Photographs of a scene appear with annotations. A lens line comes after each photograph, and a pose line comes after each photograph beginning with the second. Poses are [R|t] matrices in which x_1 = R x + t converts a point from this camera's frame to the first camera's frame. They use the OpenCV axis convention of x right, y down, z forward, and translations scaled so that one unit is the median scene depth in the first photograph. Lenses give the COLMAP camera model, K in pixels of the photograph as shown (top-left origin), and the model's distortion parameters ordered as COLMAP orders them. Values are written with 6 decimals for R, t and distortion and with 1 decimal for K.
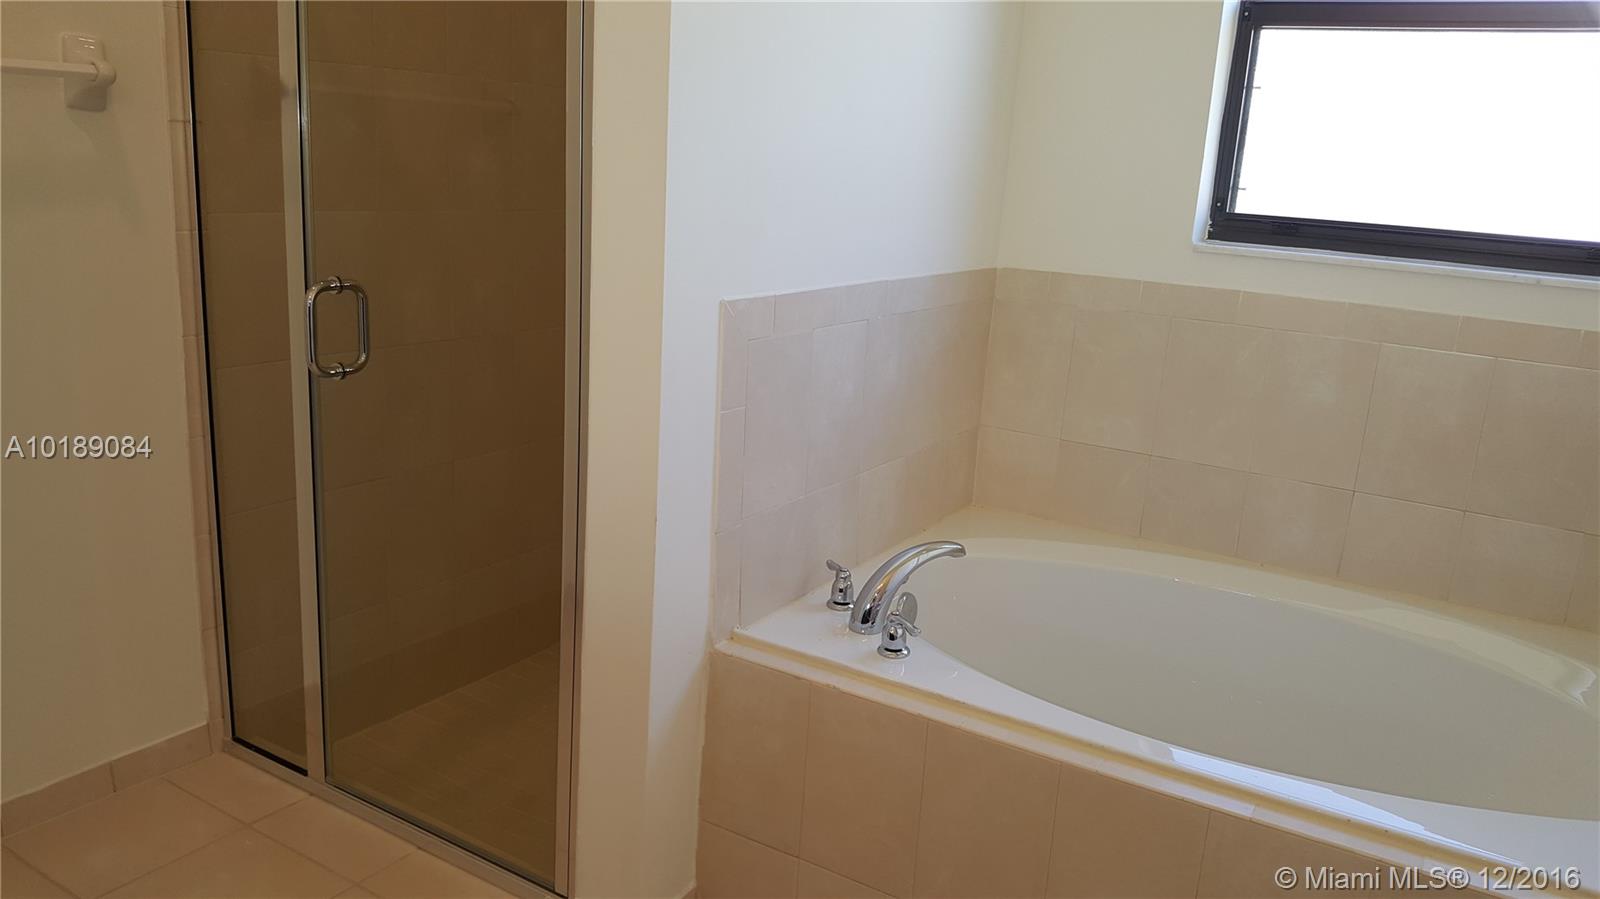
lens RADIAL K [[1216.9, 0, 800.0], [0, 1216.9, 449.5], [0, 0, 1]] dist [-0.006536, -0.002874]
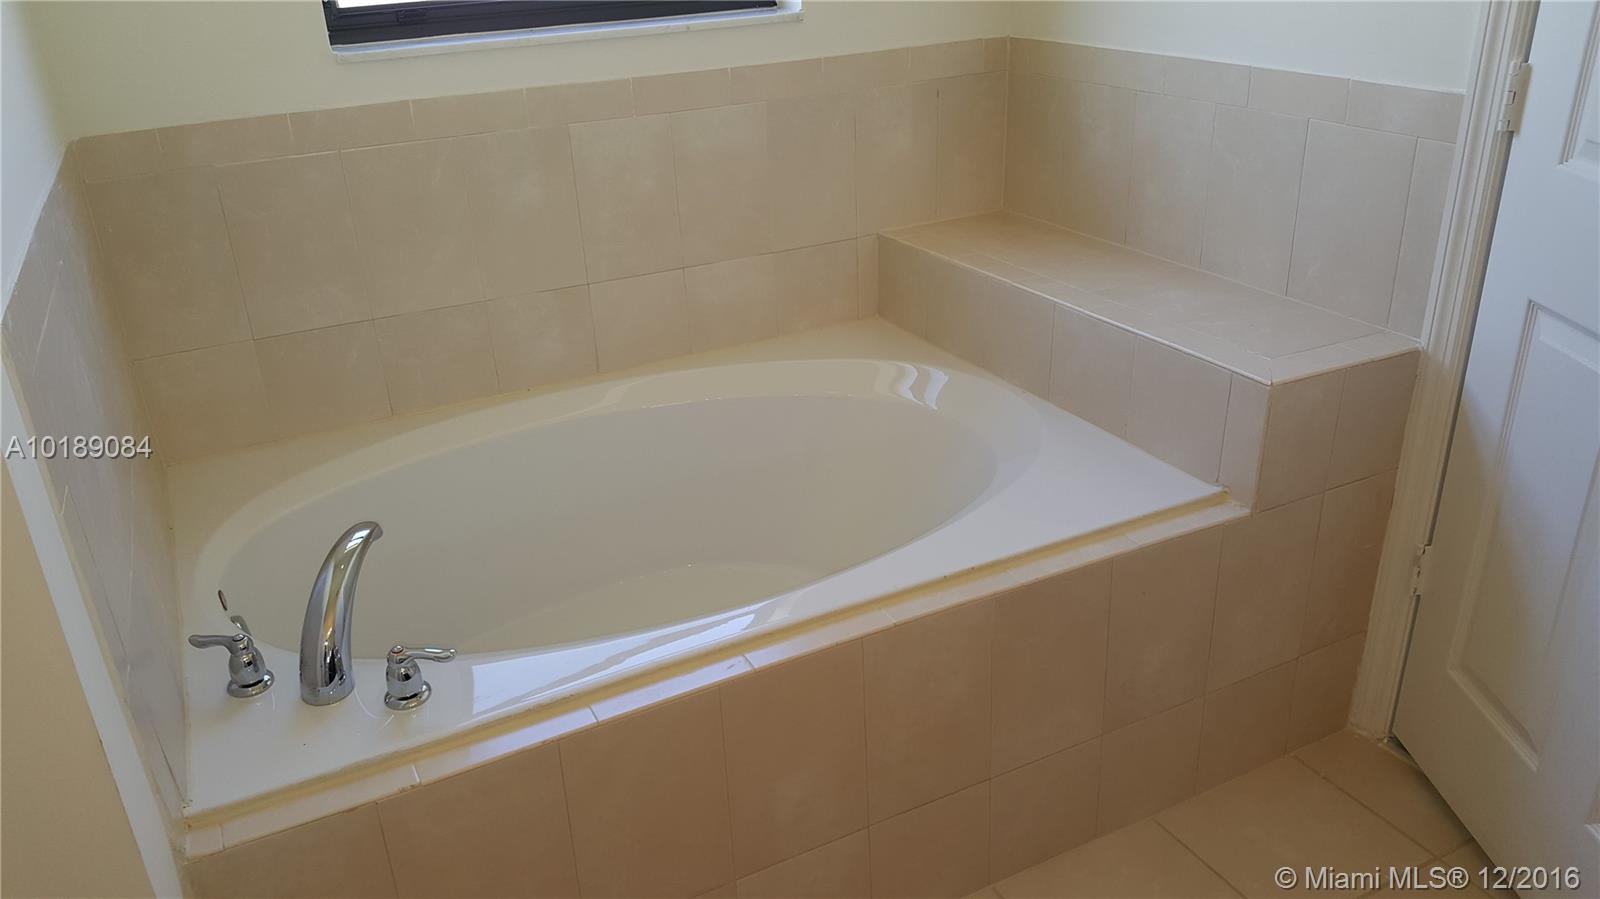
lens RADIAL K [[1216.9, 0, 800.0], [0, 1216.9, 449.5], [0, 0, 1]] dist [-0.006536, -0.002874]
pose [[0.534050, -0.411559, 0.738518, -0.253309], [0.279972, 0.910322, 0.304844, -0.112276], [-0.797751, 0.043963, 0.601383, 0.364631]]
